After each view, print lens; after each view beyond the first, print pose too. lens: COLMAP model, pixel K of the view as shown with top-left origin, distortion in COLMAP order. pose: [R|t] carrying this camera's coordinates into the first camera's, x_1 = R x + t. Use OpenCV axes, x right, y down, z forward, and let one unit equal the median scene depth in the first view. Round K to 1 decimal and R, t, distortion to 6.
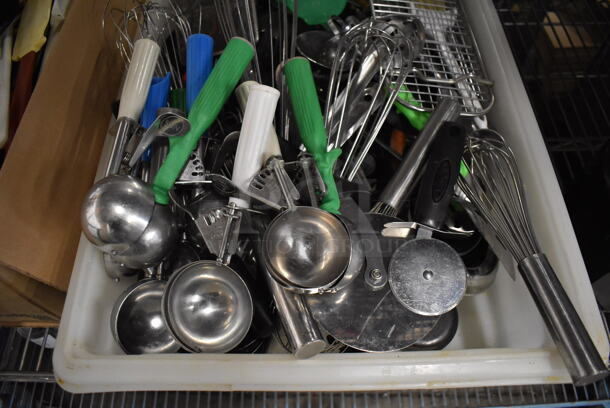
lens RADIAL K [[480.0, 0, 305.0], [0, 480.0, 204.0], [0, 0, 1]] dist [-0.093779, 0.006606]
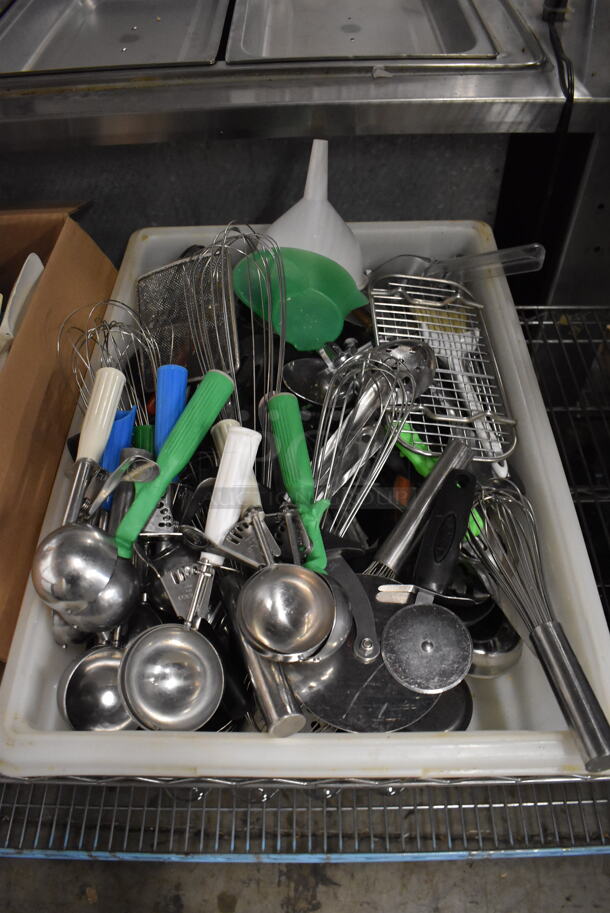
lens RADIAL K [[718.4, 0, 305.0], [0, 718.4, 456.5], [0, 0, 1]] dist [-0.093779, 0.006606]
pose [[0.999823, 0.018664, 0.002394, 0.025262], [-0.018041, 0.986981, -0.159825, 0.018222], [-0.005346, 0.159753, 0.987143, -0.313808]]
